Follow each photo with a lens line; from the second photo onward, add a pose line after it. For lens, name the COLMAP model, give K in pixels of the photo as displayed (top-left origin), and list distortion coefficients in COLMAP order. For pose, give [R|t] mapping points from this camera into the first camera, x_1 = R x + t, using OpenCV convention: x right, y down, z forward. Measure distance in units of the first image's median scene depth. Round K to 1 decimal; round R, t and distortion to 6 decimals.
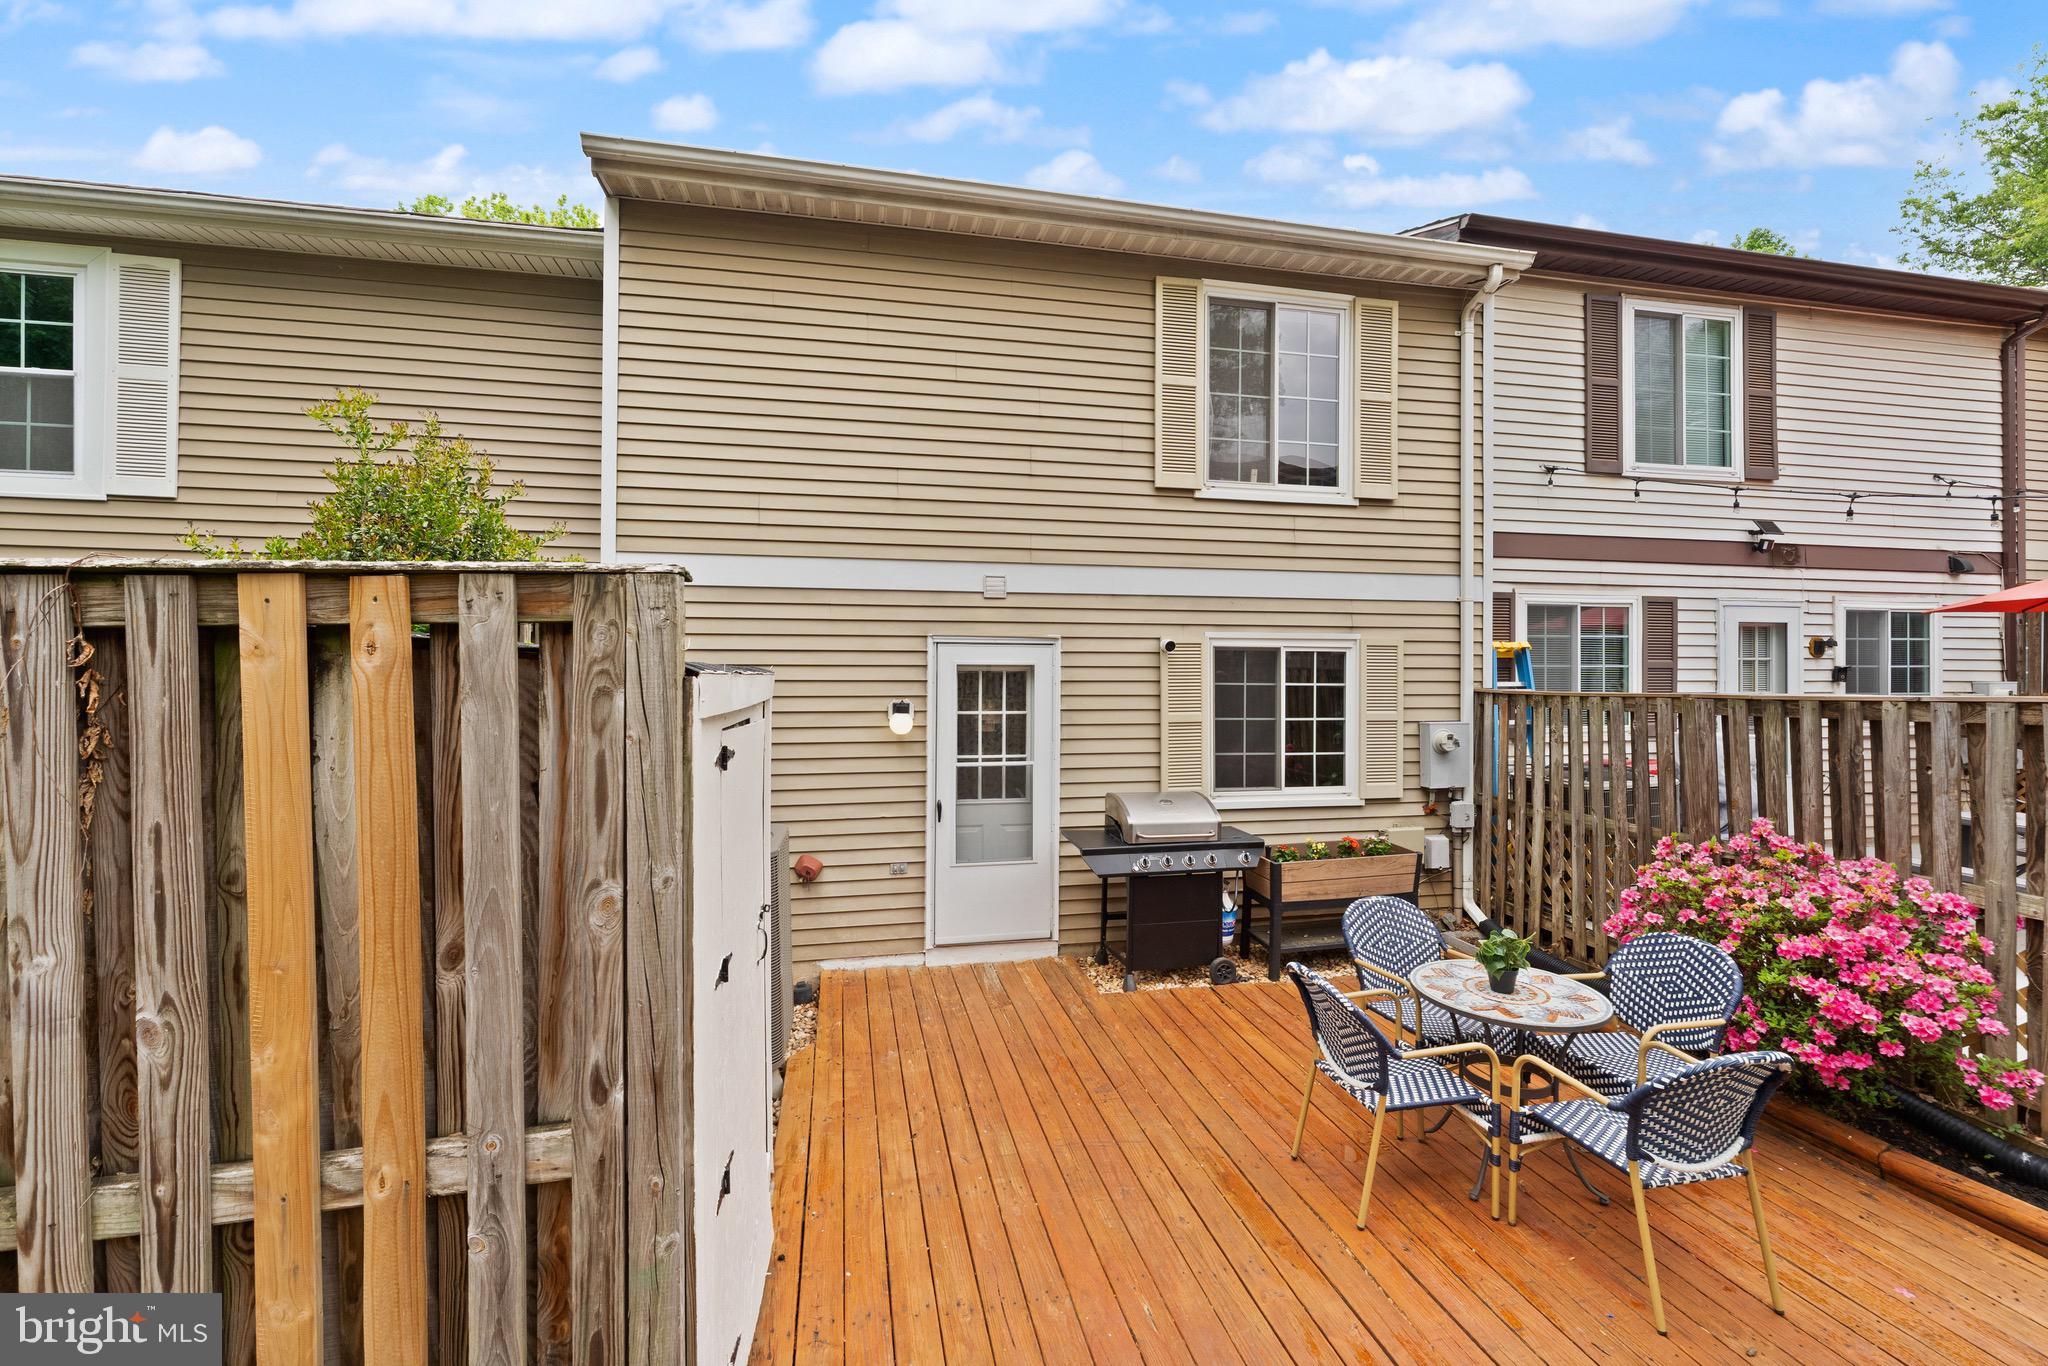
lens RADIAL K [[852.7, 0, 1024.7], [0, 852.7, 662.6], [0, 0, 1]] dist [-0.001283, -0.000426]
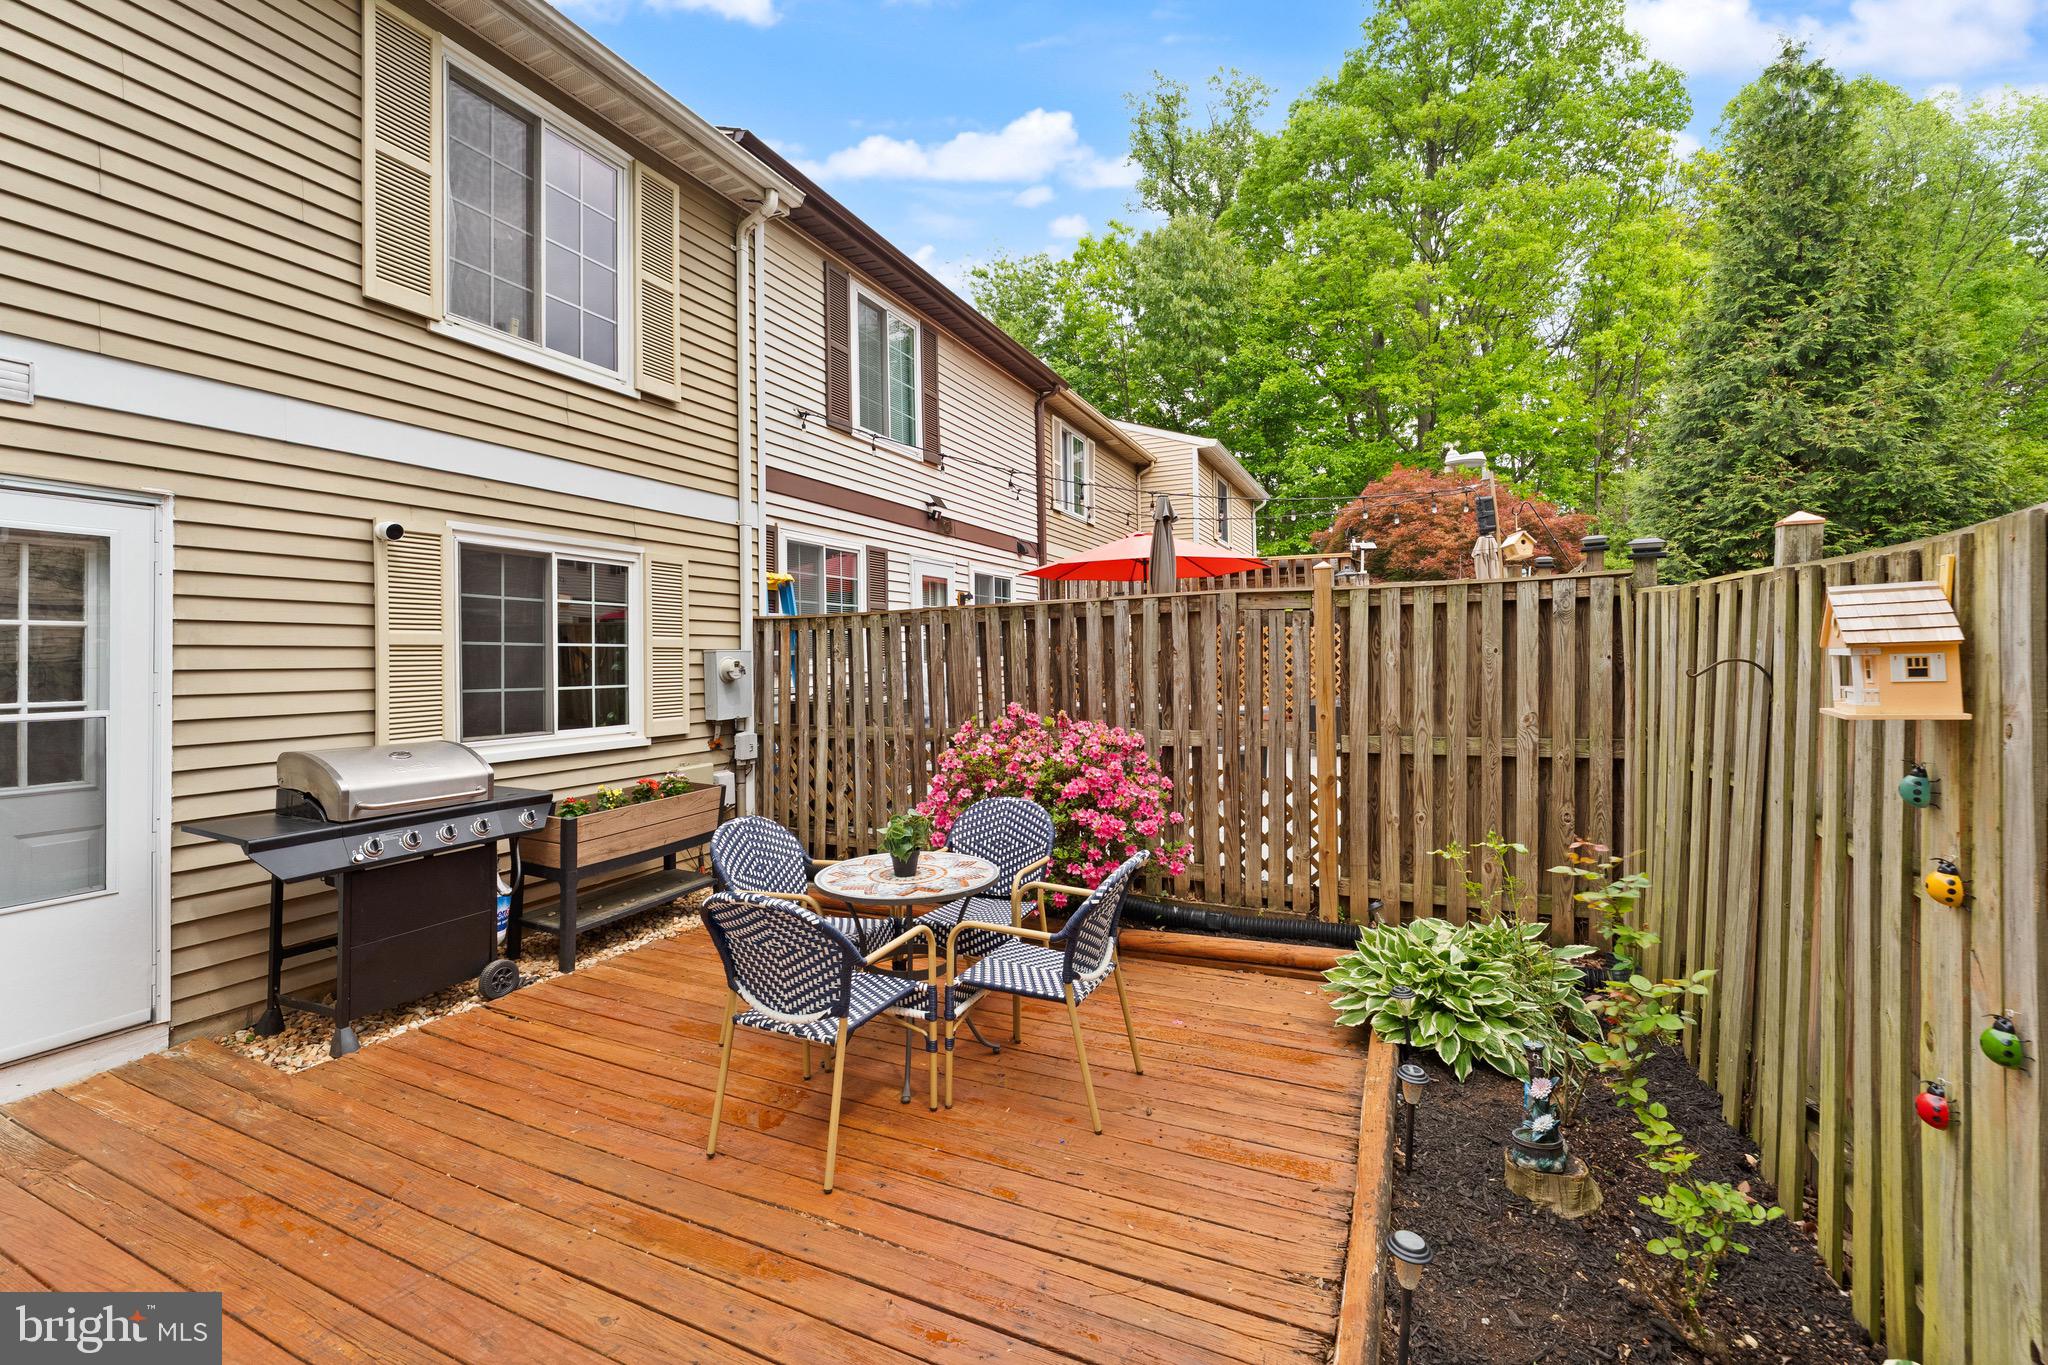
lens RADIAL K [[856.1, 0, 1022.3], [0, 856.1, 642.2], [0, 0, 1]] dist [-0.001953, -0.000141]
pose [[0.595547, 0.004679, 0.803307, -0.078194], [0.008390, 0.999892, -0.012044, 0.080088], [-0.803277, 0.013912, 0.595444, 0.187258]]
